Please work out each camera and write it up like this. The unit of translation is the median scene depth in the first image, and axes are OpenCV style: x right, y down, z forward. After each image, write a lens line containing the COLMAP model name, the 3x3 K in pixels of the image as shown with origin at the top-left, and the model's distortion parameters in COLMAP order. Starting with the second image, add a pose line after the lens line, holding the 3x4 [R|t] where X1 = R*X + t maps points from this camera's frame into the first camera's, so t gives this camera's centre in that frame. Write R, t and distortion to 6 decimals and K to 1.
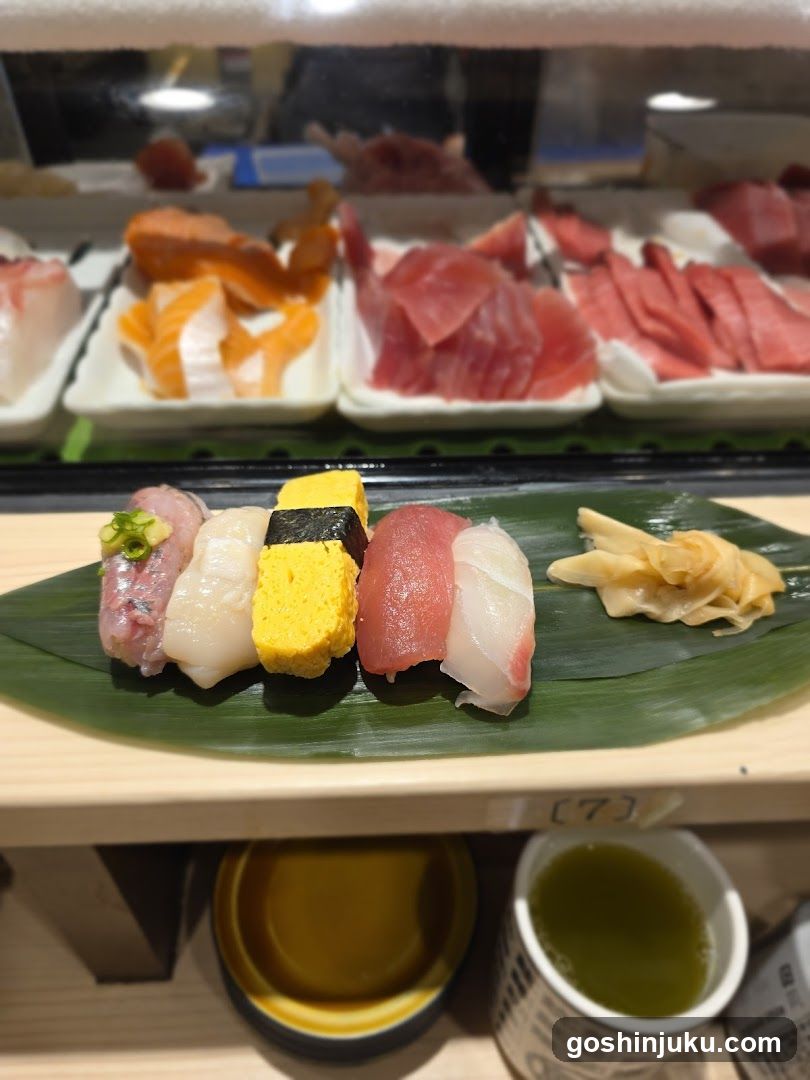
lens RADIAL K [[818.7, 0, 402.6], [0, 818.7, 541.9], [0, 0, 1]] dist [0.000712, 0.001510]
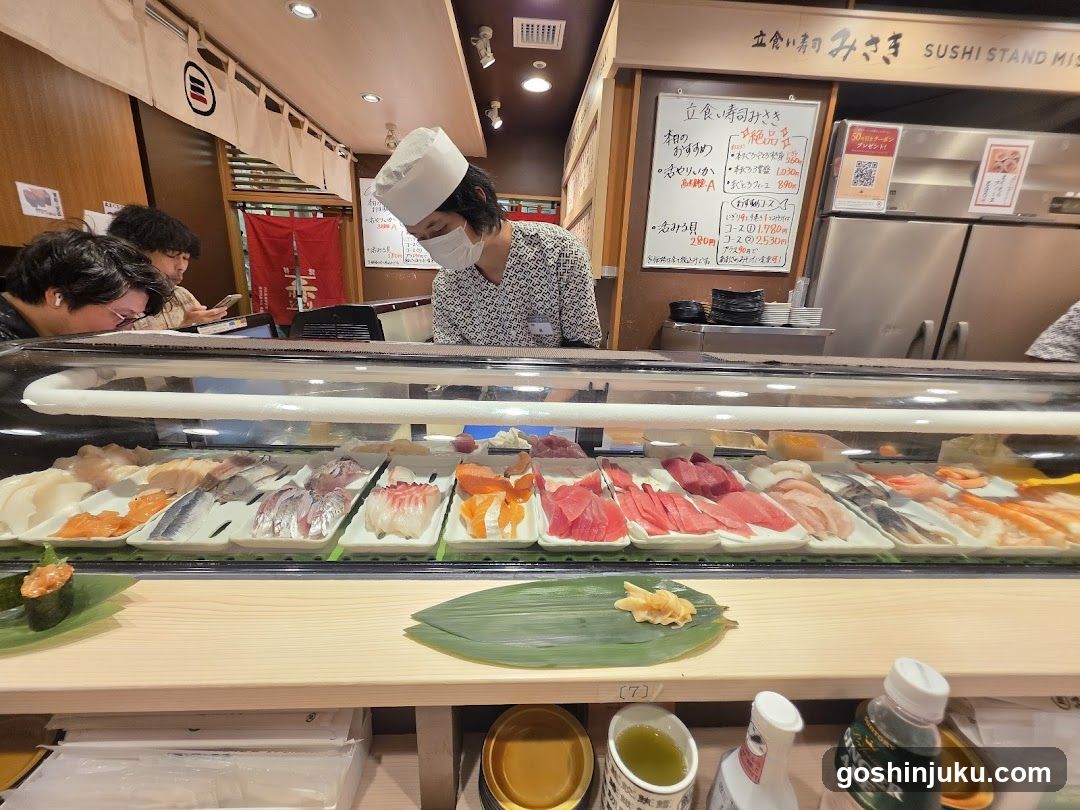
lens RADIAL K [[430.0, 0, 535.4], [0, 430.0, 401.9], [0, 0, 1]] dist [-0.000378, 0.000291]
pose [[0.999781, 0.019408, -0.007822, -0.083869], [-0.020869, 0.897397, -0.440731, 0.055637], [-0.001534, 0.440797, 0.897605, -0.551912]]
